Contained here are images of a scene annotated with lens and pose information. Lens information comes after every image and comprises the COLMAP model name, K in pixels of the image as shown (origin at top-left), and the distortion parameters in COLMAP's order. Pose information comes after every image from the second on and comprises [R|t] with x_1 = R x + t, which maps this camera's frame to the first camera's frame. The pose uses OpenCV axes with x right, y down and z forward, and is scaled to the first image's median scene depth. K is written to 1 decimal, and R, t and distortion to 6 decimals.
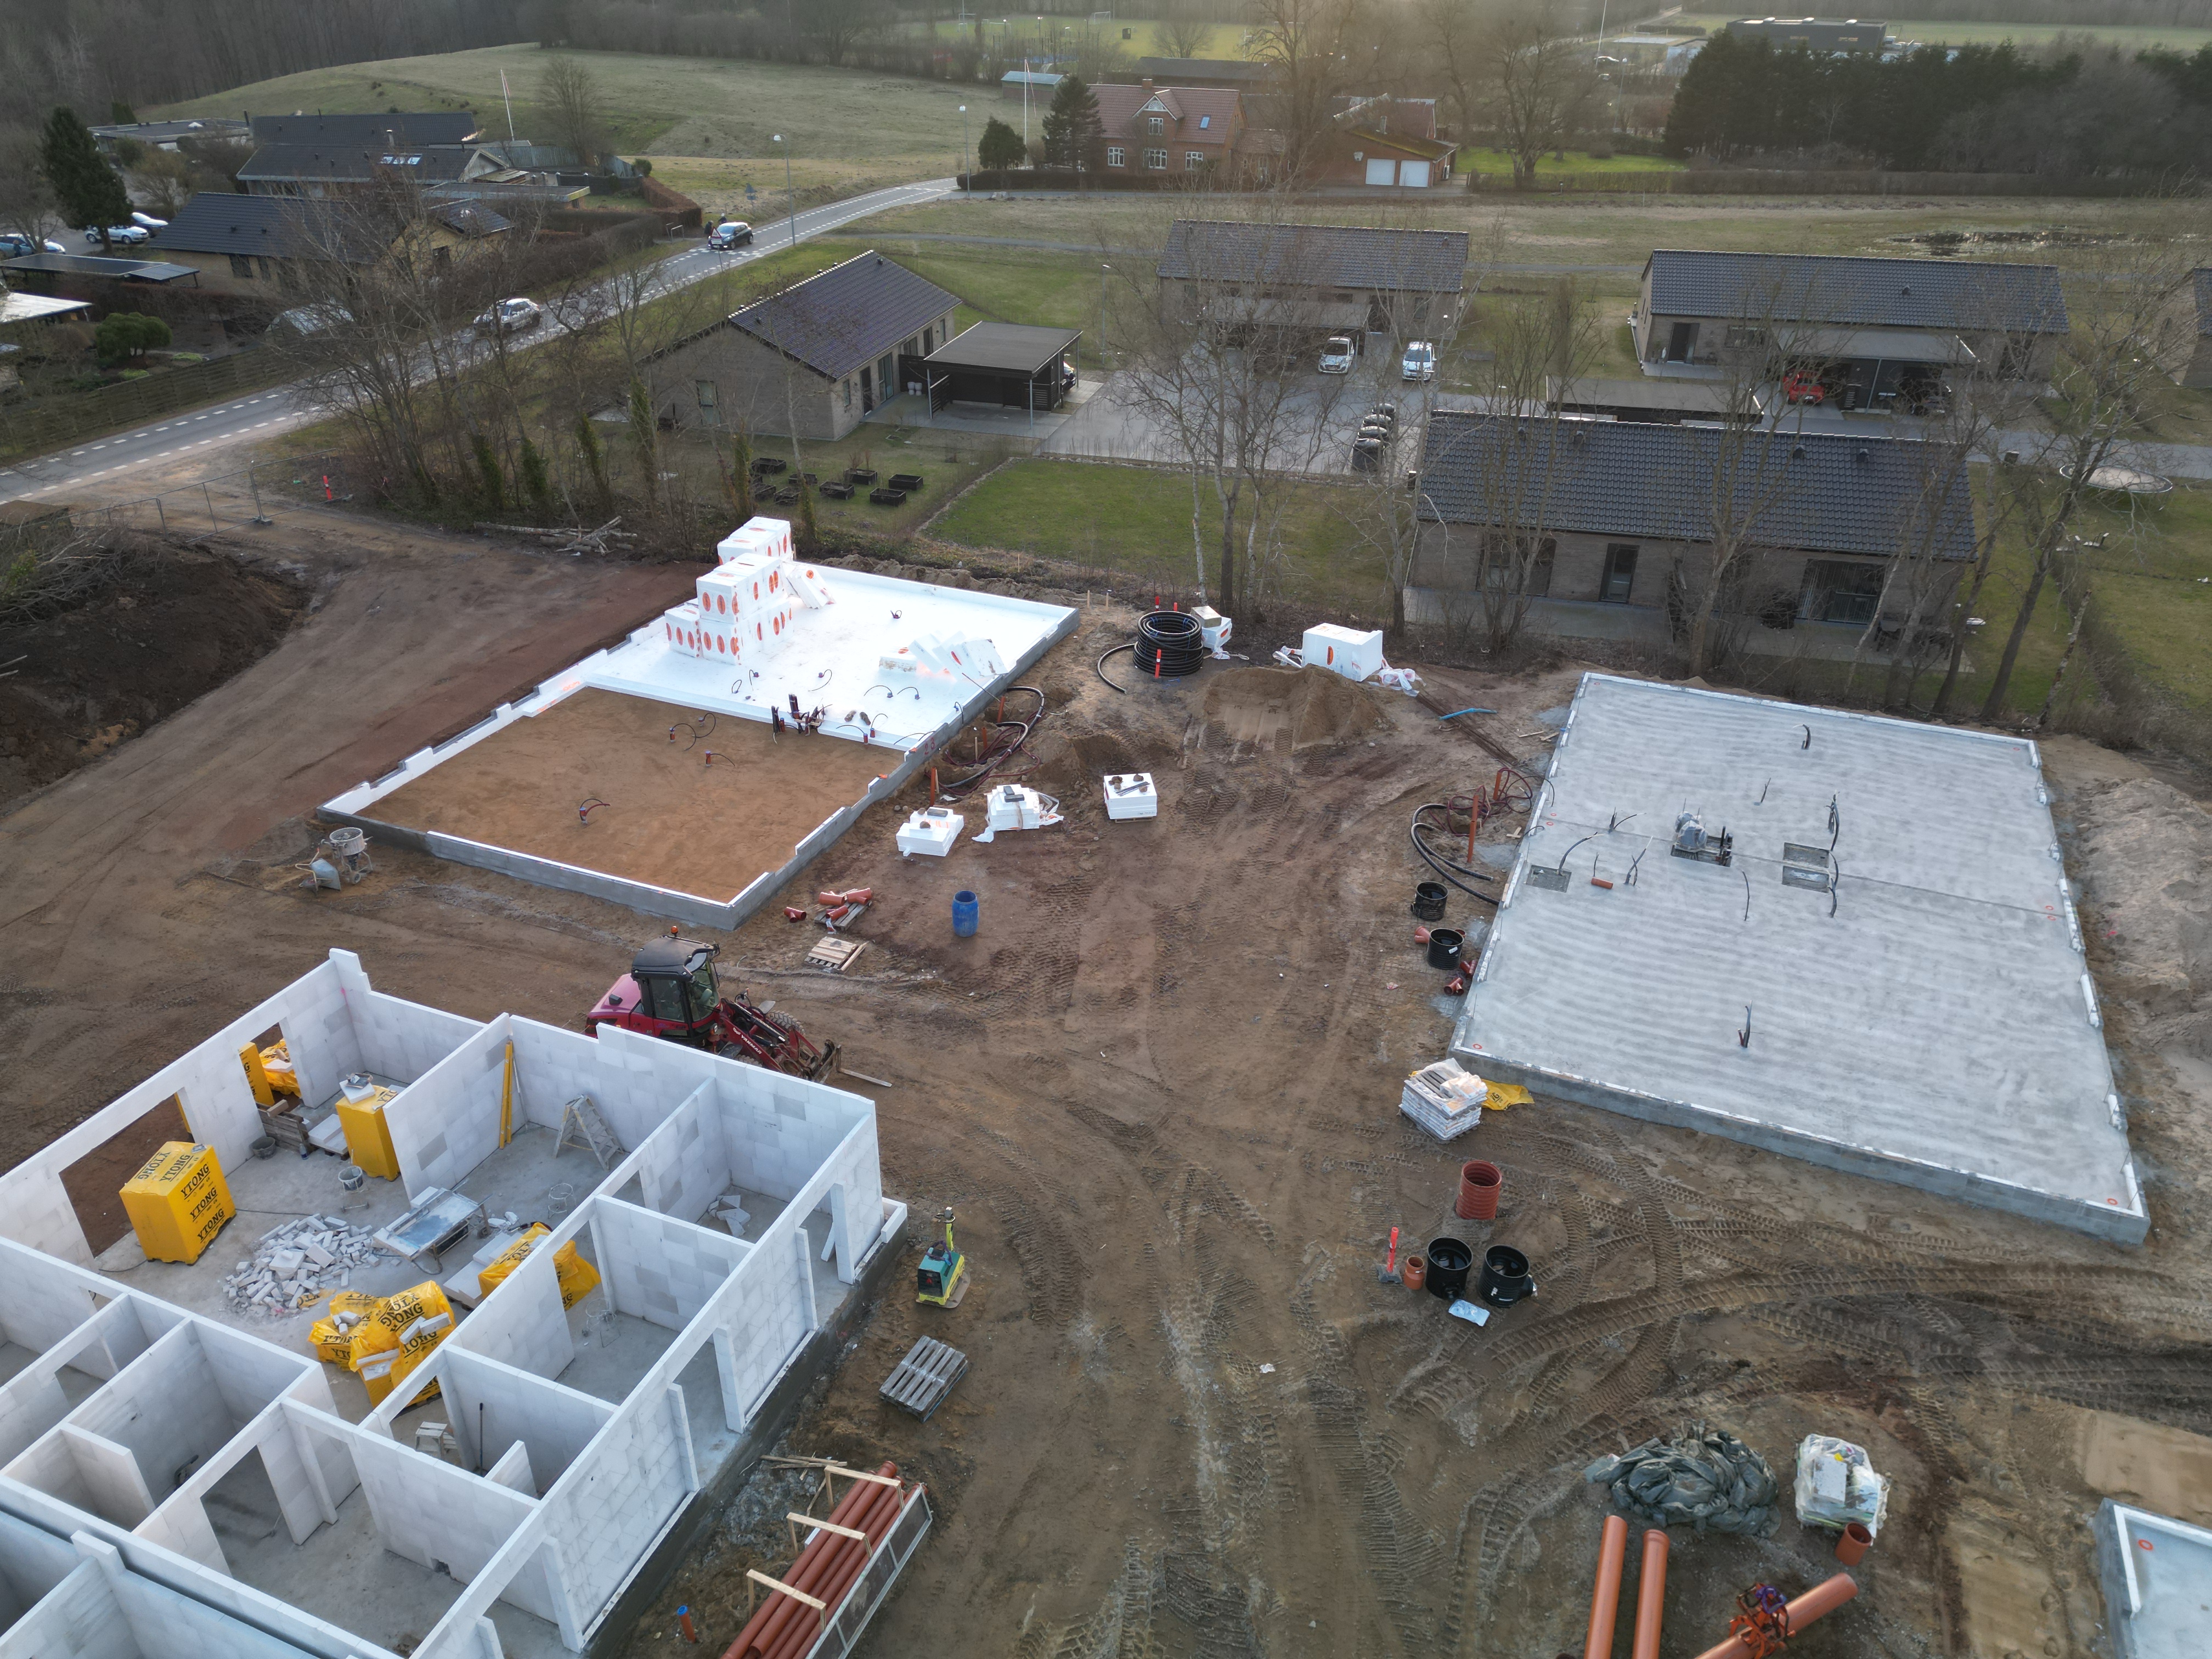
lens RADIAL K [[1534.5, 0, 1113.8], [0, 1534.5, 826.1], [0, 0, 1]] dist [0.075439, -0.063028]
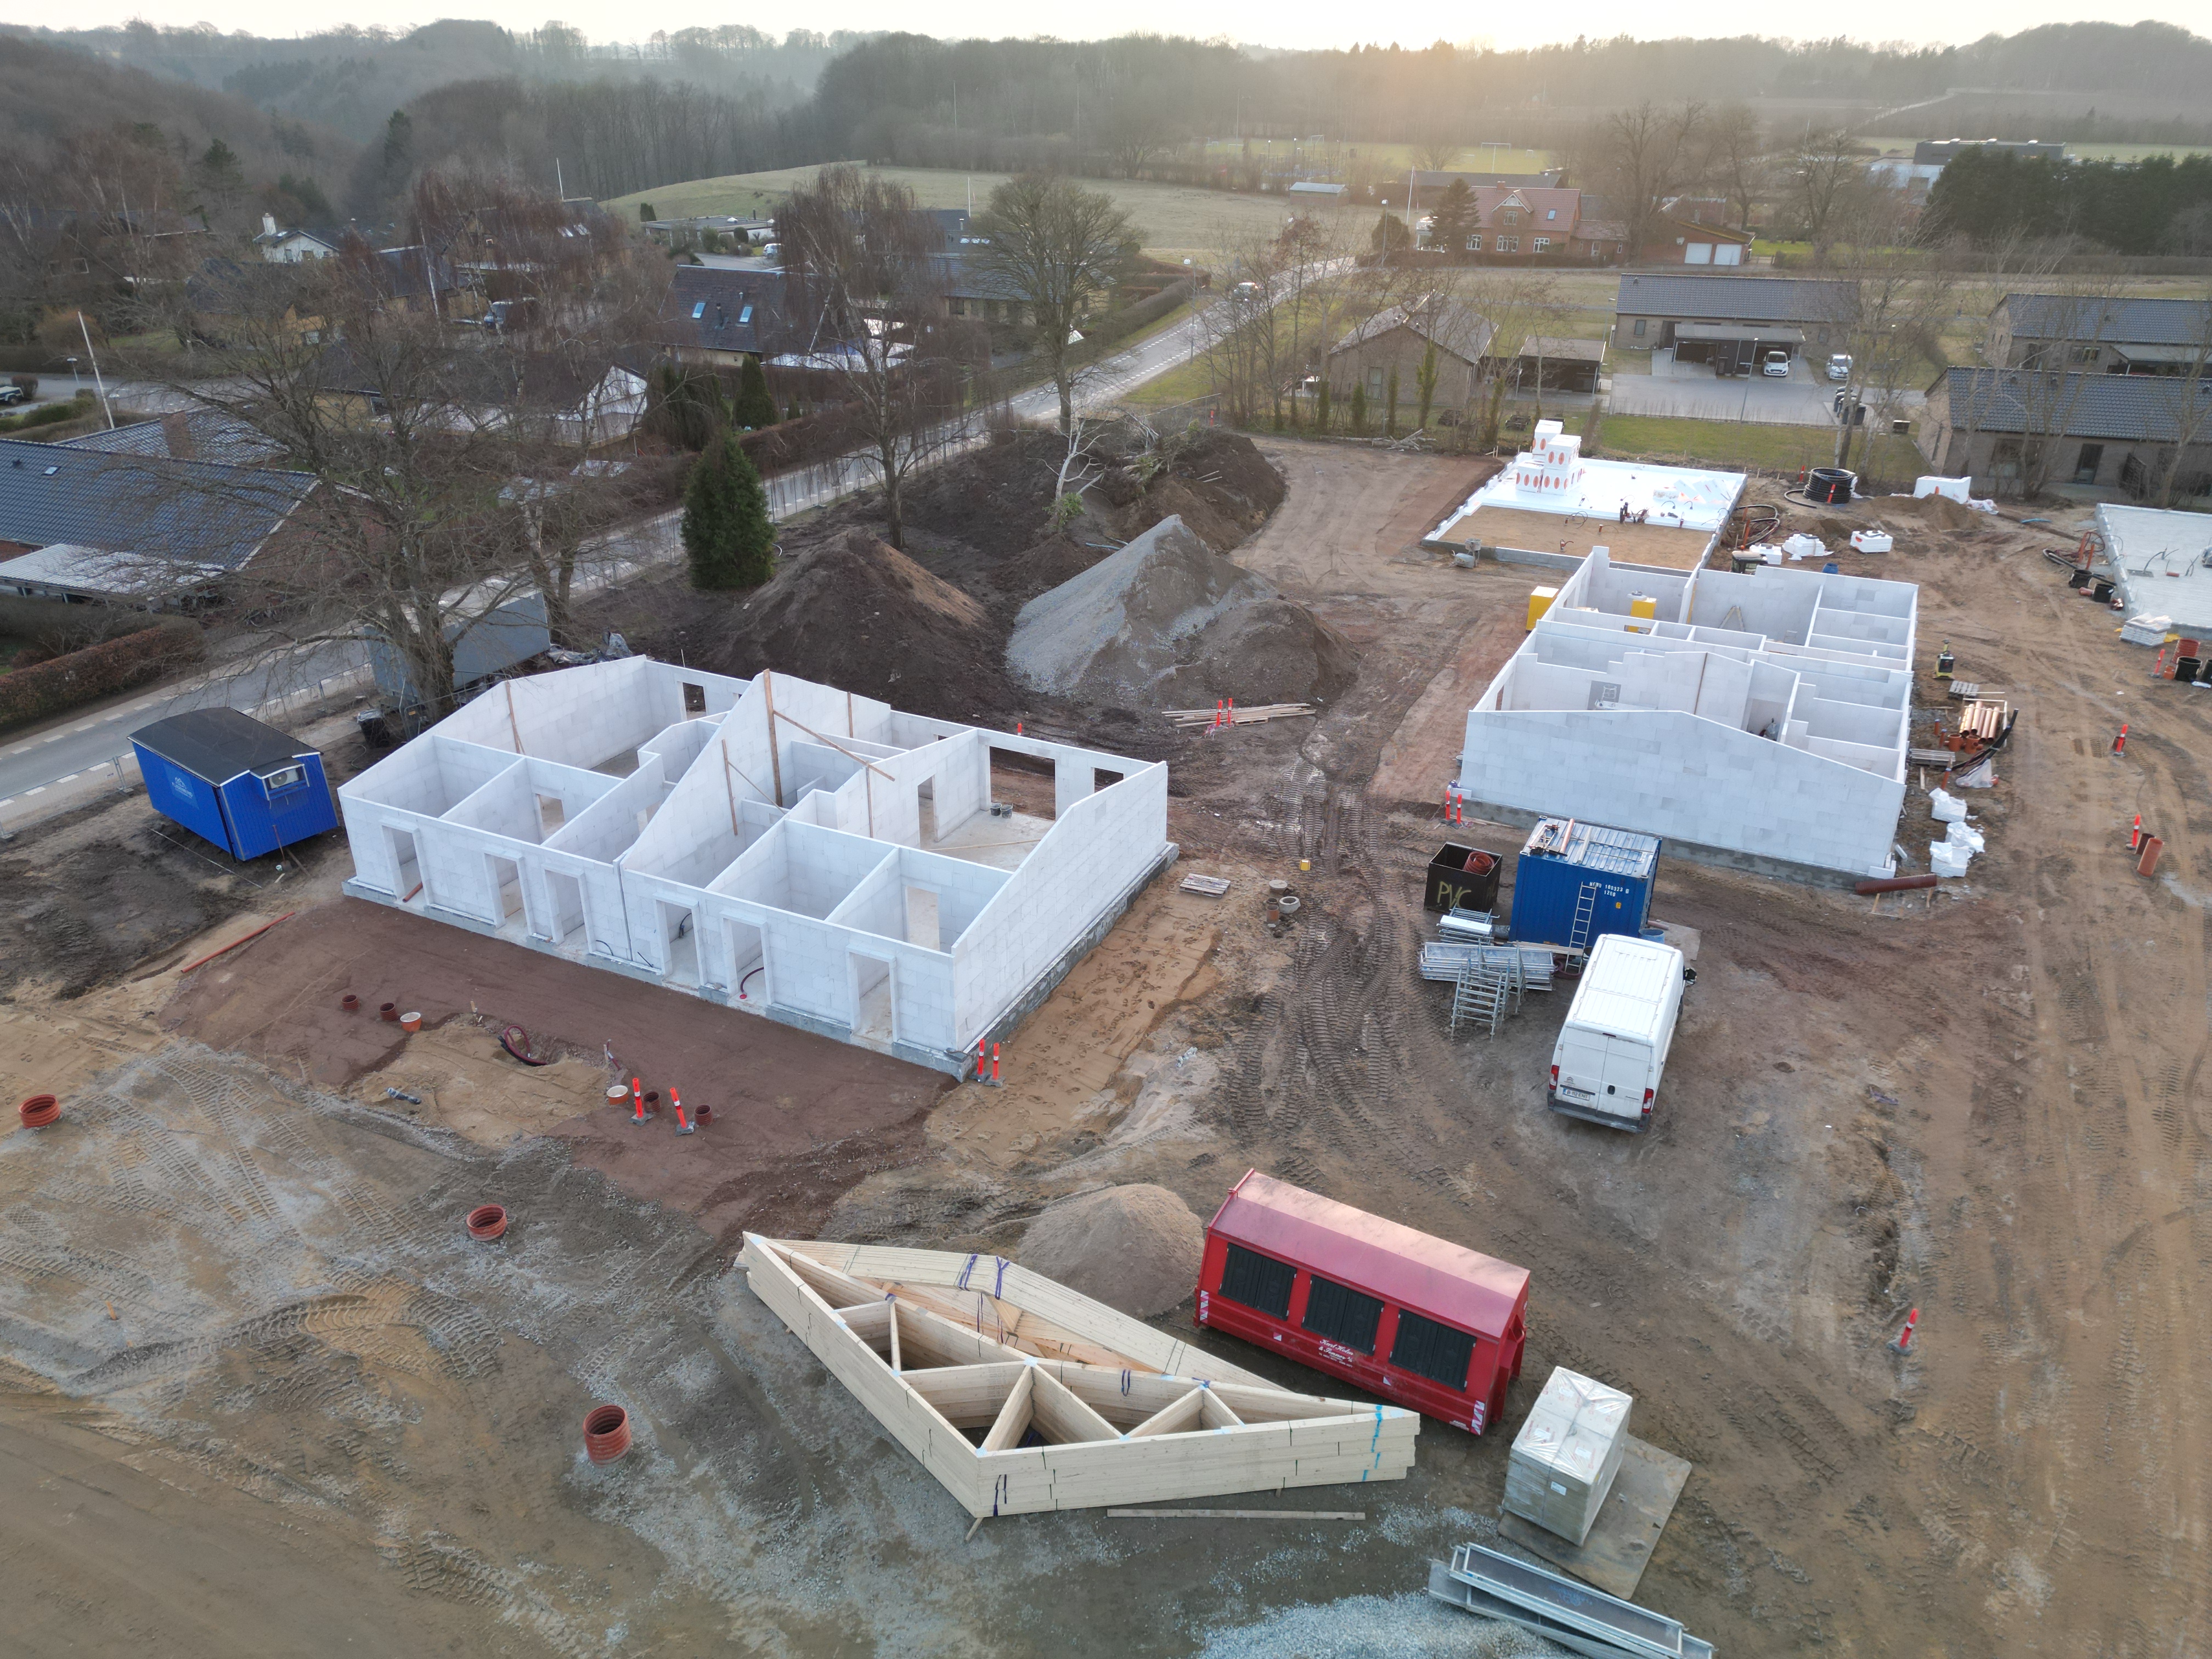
lens RADIAL K [[1539.4, 0, 1113.4], [0, 1539.4, 820.9], [0, 0, 1]] dist [0.077528, -0.075989]
pose [[0.997977, 0.026865, -0.057627, -0.674859], [-0.030754, 0.997231, -0.067708, 0.405949], [0.055649, 0.069343, 0.996040, -0.735488]]
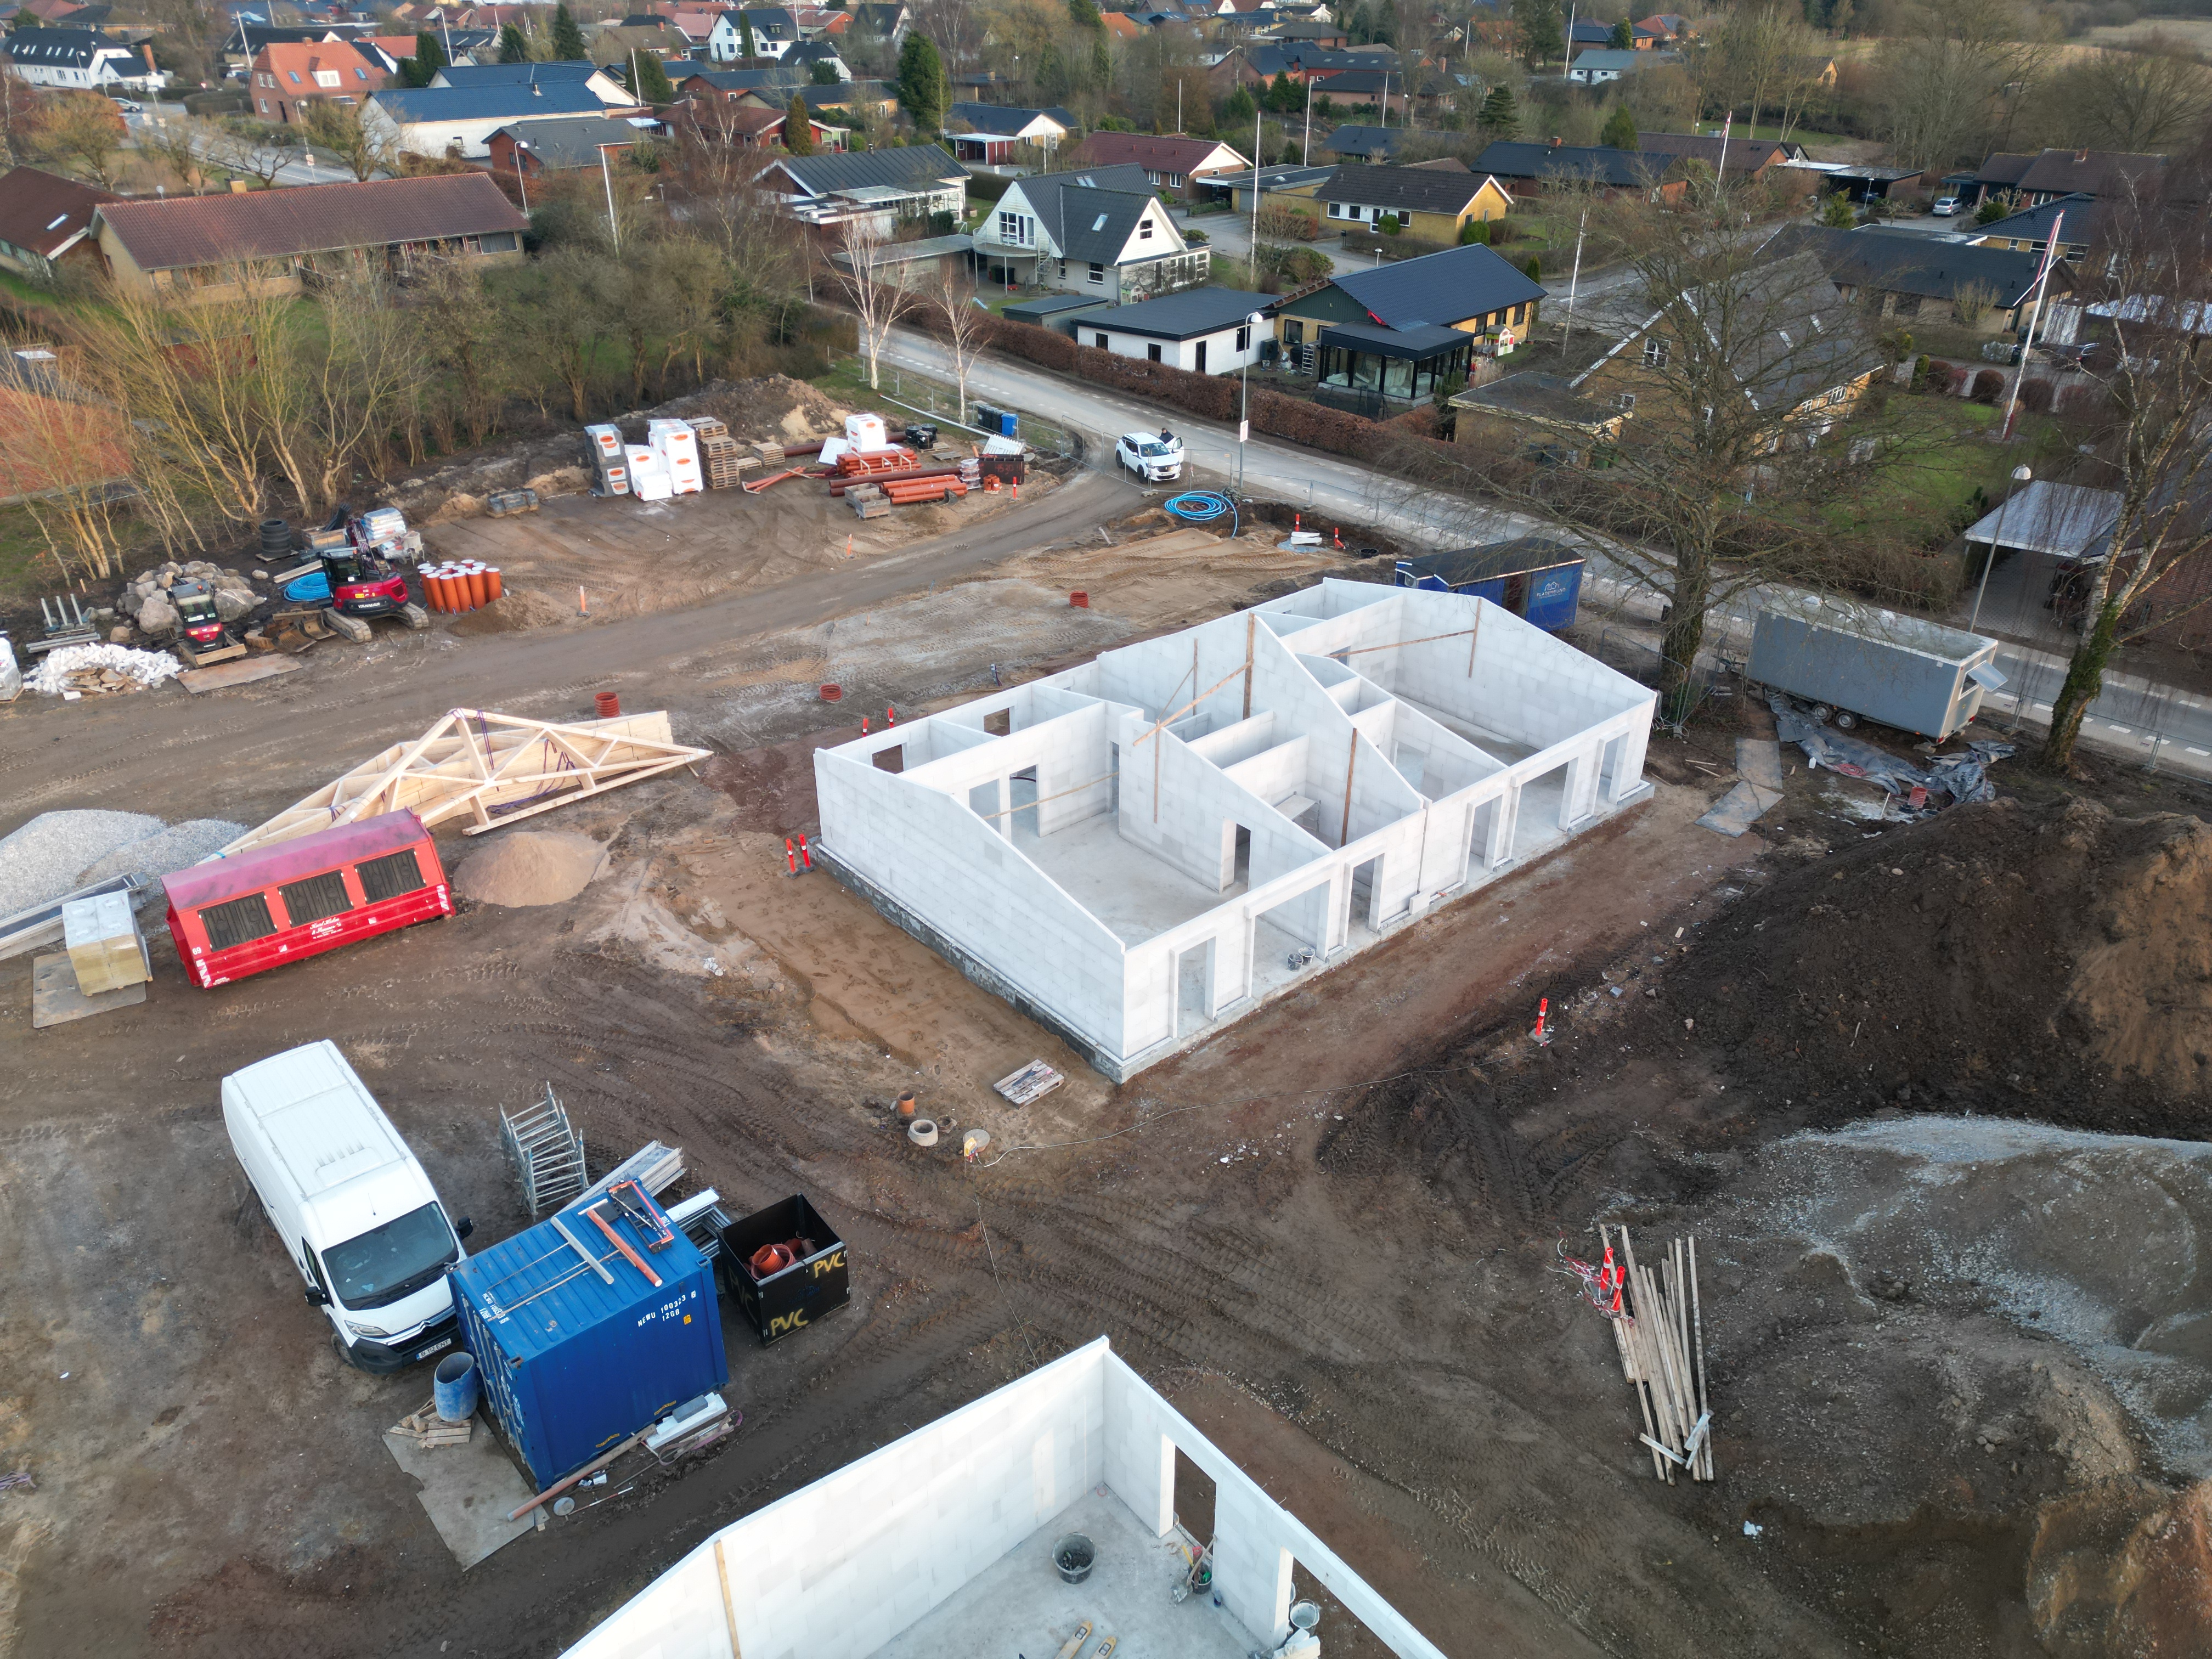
lens RADIAL K [[1534.5, 0, 1113.8], [0, 1534.5, 826.1], [0, 0, 1]] dist [0.075439, -0.063028]
pose [[-0.455106, 0.426761, -0.781507, -0.190580], [-0.449055, 0.647887, 0.615299, -0.146955], [0.768914, 0.630966, -0.103218, 0.256118]]
